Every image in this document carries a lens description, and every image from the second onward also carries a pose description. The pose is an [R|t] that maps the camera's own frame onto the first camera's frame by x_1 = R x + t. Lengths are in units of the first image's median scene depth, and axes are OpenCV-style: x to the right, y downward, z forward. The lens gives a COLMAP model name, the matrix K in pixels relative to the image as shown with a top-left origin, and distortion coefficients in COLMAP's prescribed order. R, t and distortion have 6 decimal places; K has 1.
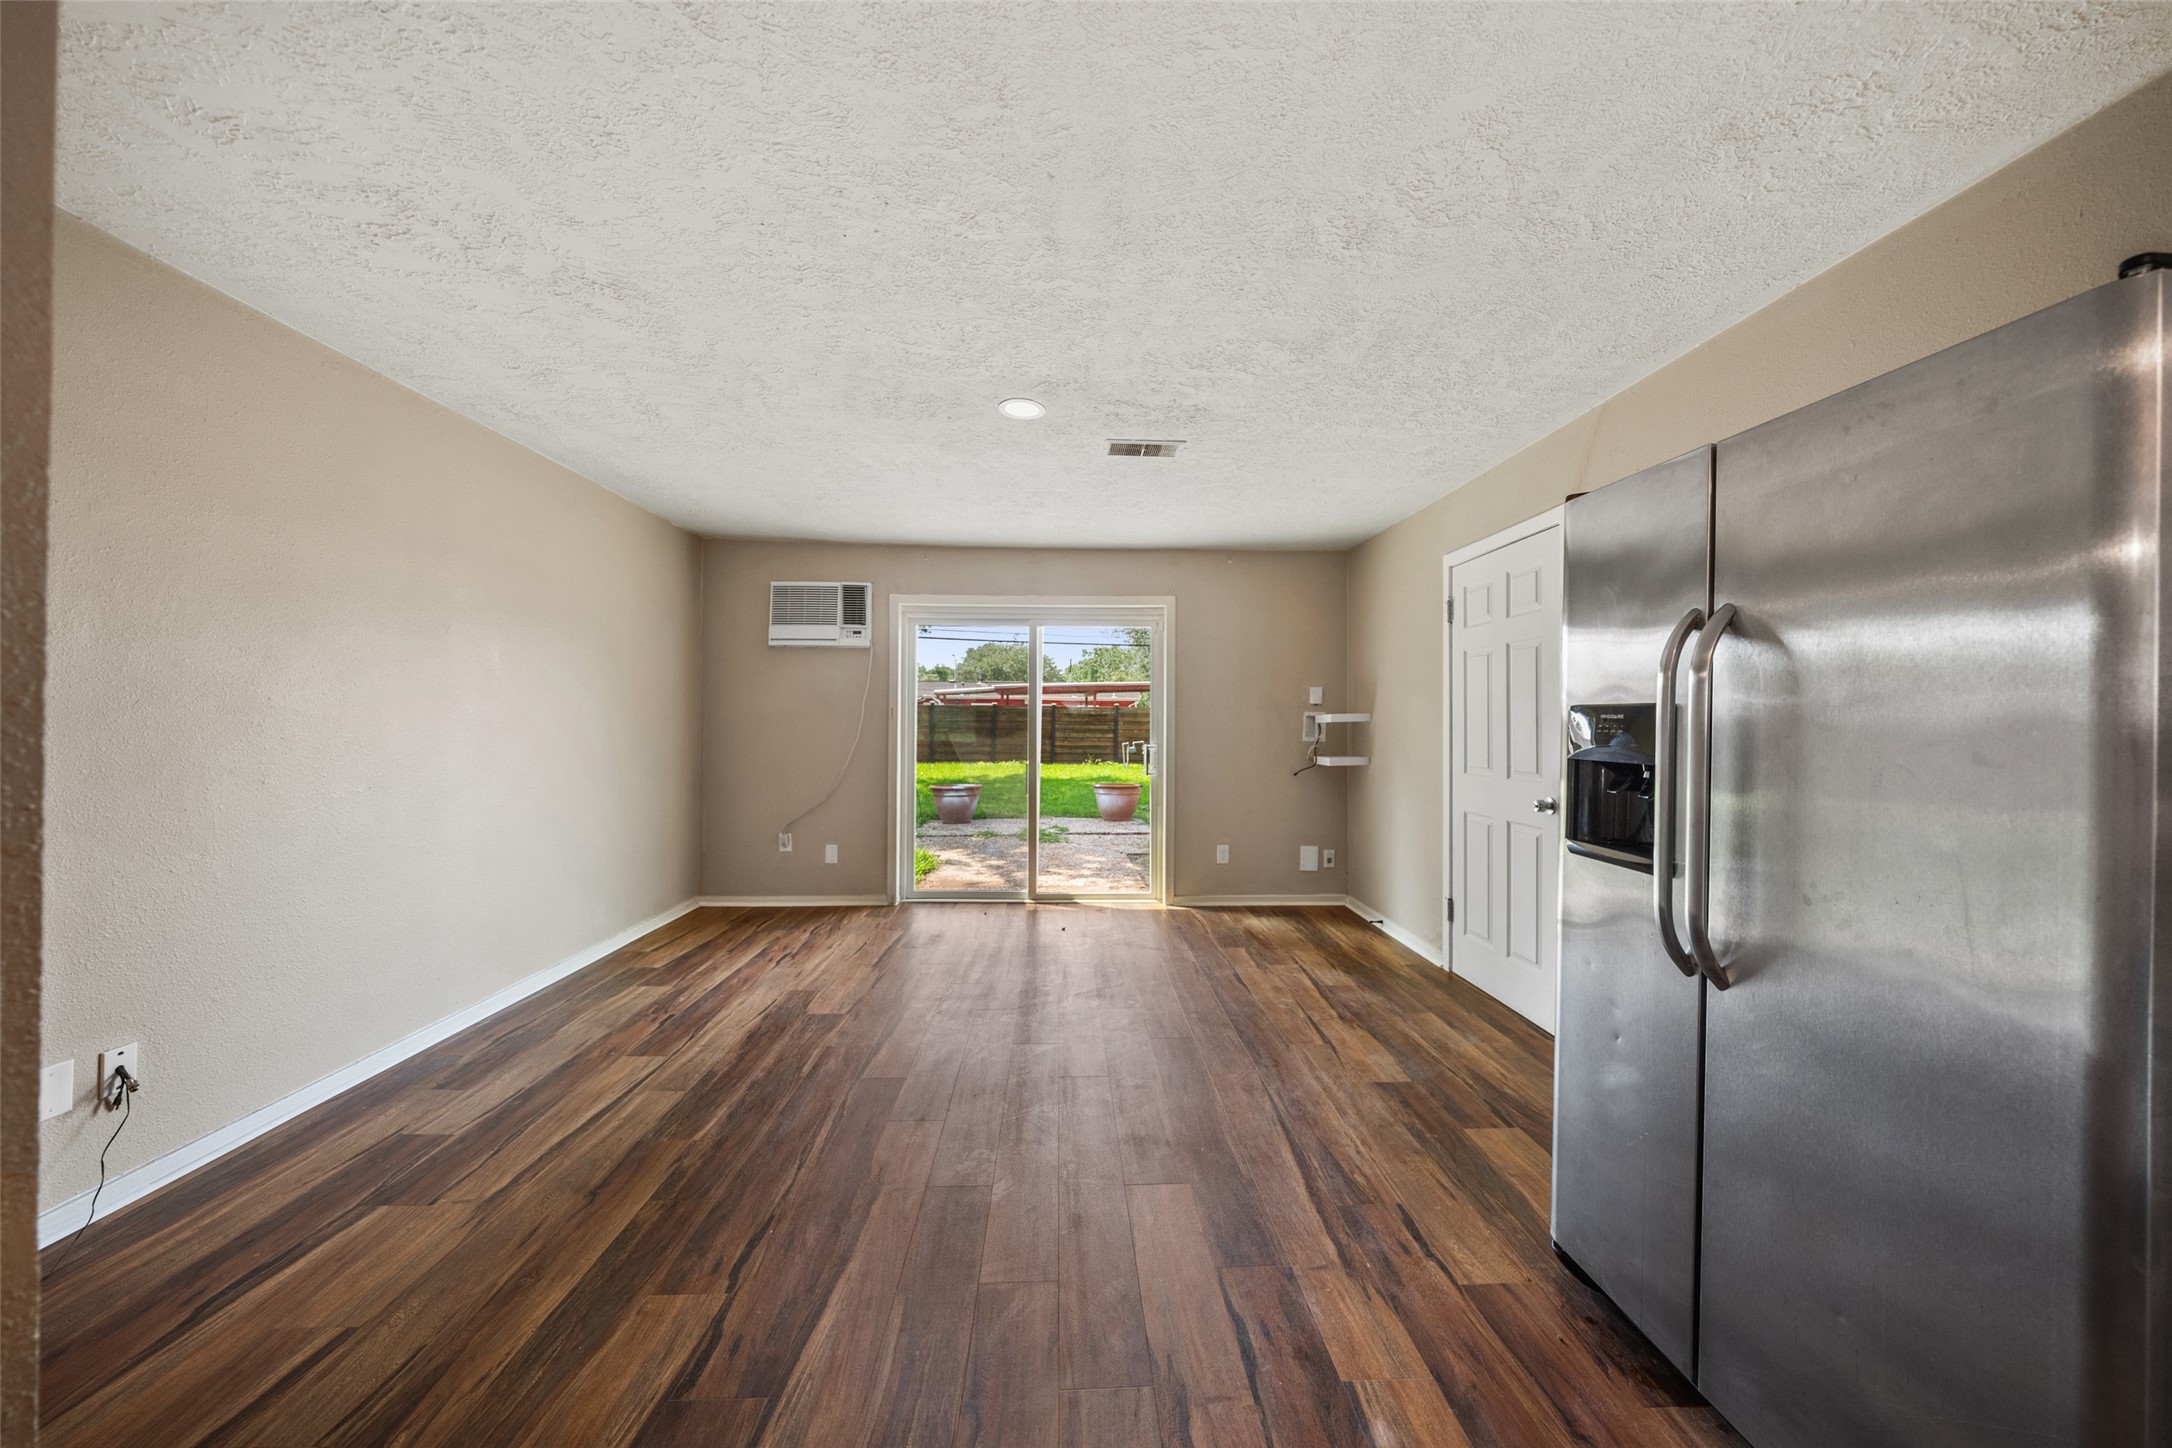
lens RADIAL K [[743.6, 0, 1090.3], [0, 743.6, 717.7], [0, 0, 1]] dist [-0.004501, -0.000037]
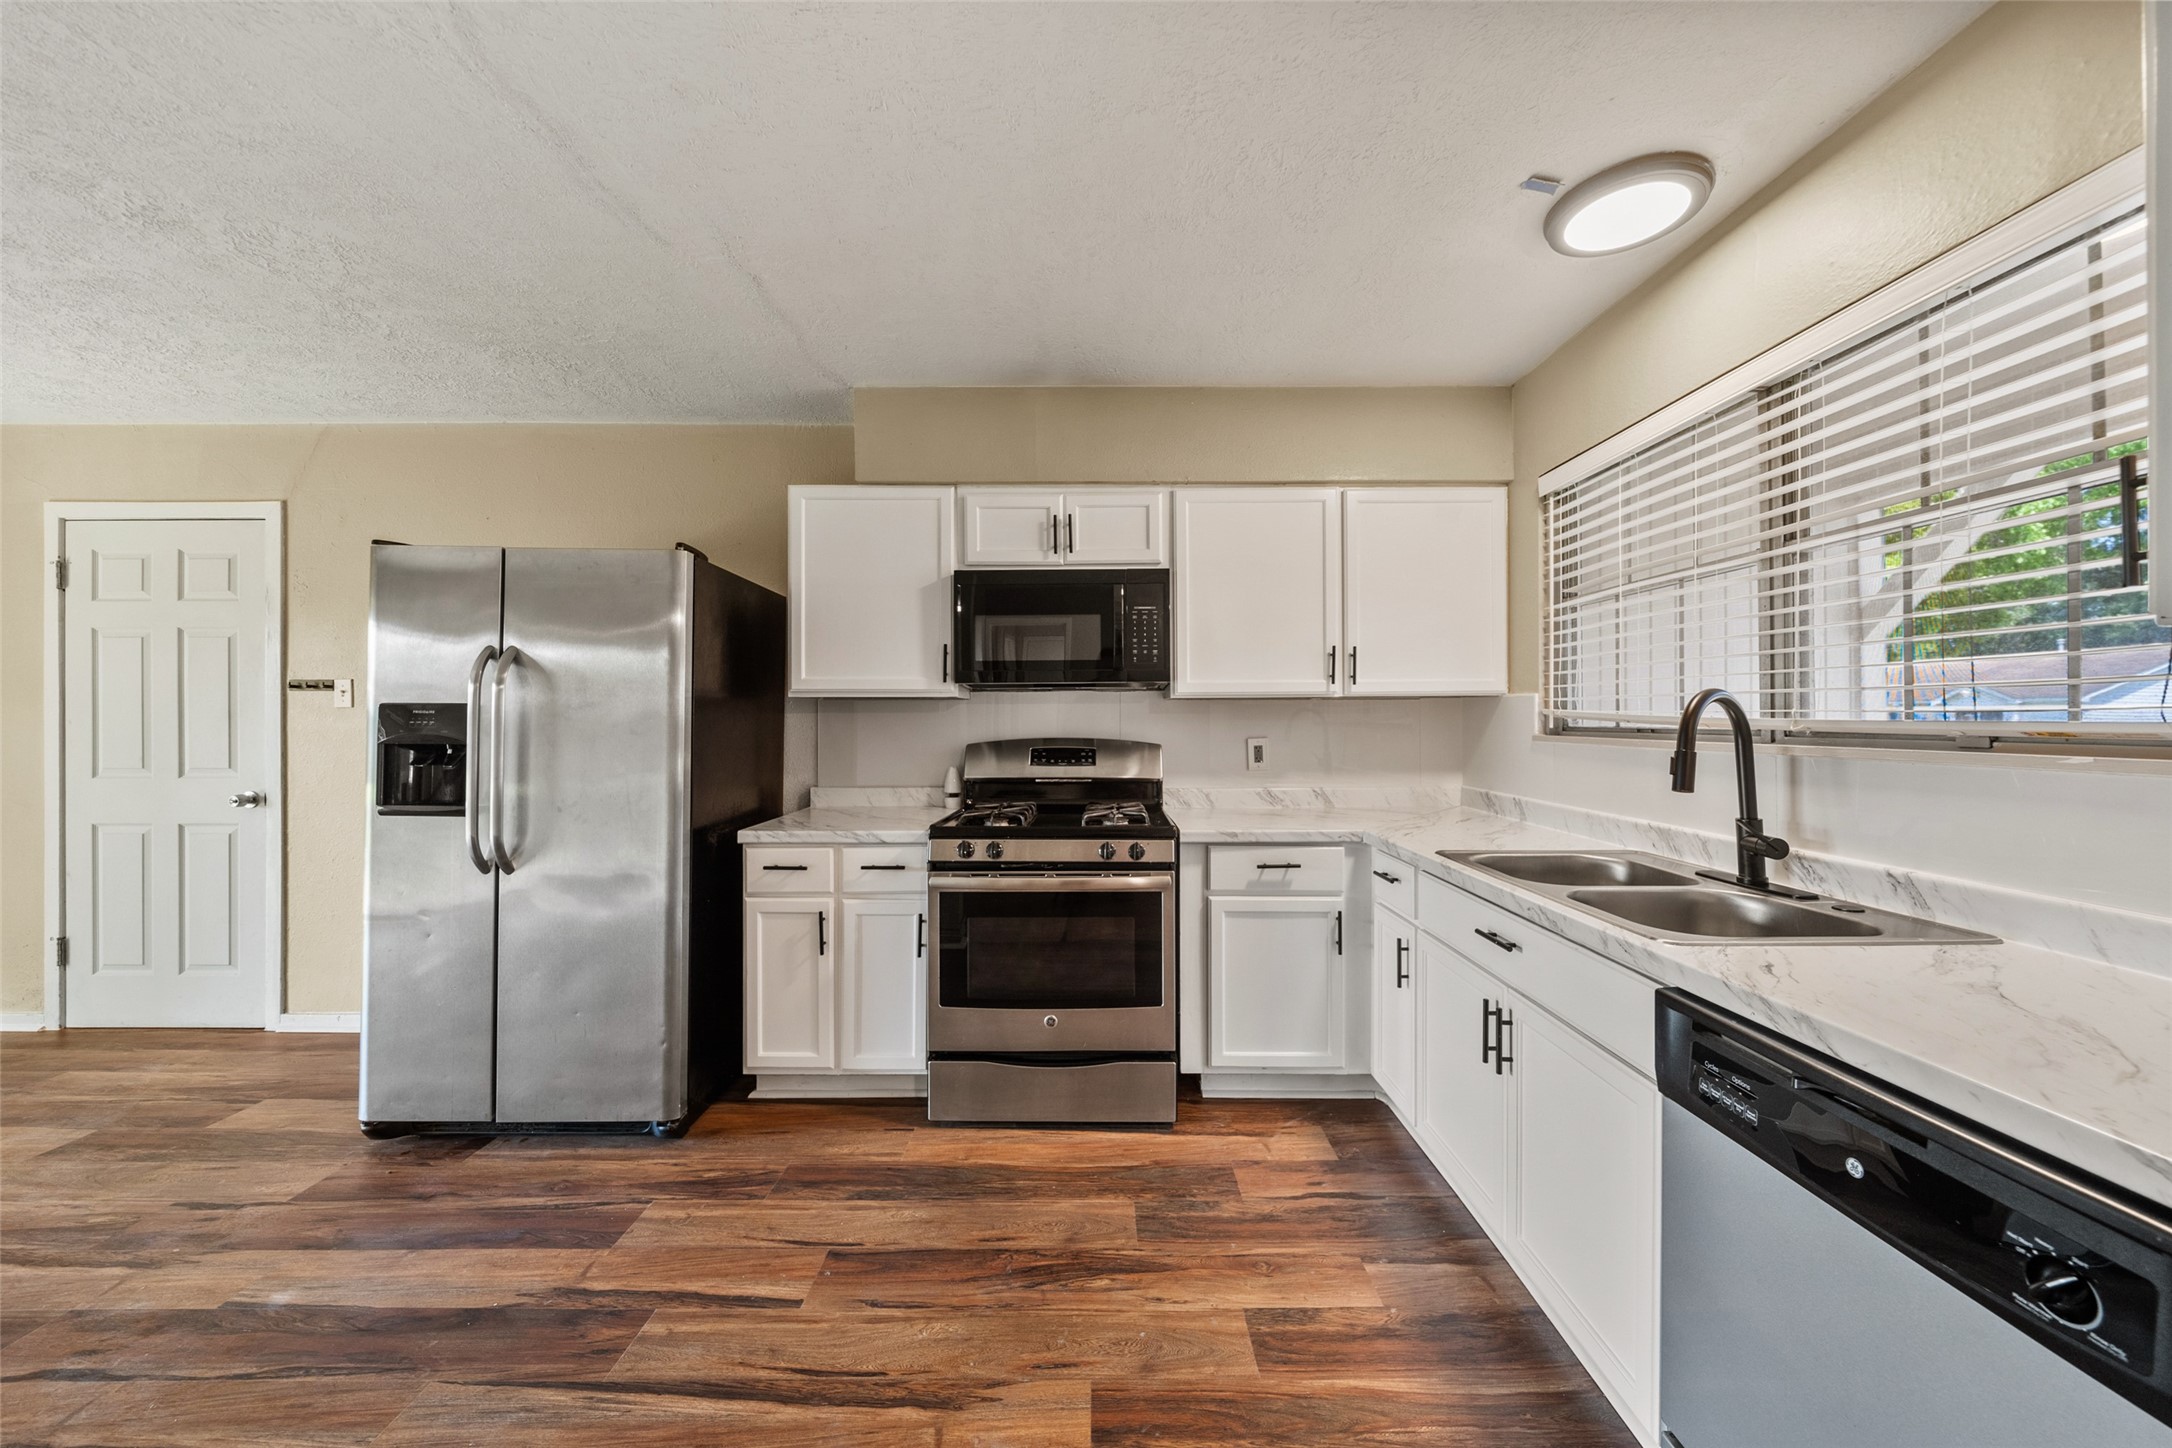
lens RADIAL K [[760.2, 0, 1100.3], [0, 760.2, 715.5], [0, 0, 1]] dist [-0.004920, 0.000300]
pose [[0.037655, -0.003465, 0.999285, -0.376106], [-0.006306, 0.999973, 0.003705, -0.004672], [-0.999271, -0.006441, 0.037632, -0.187147]]
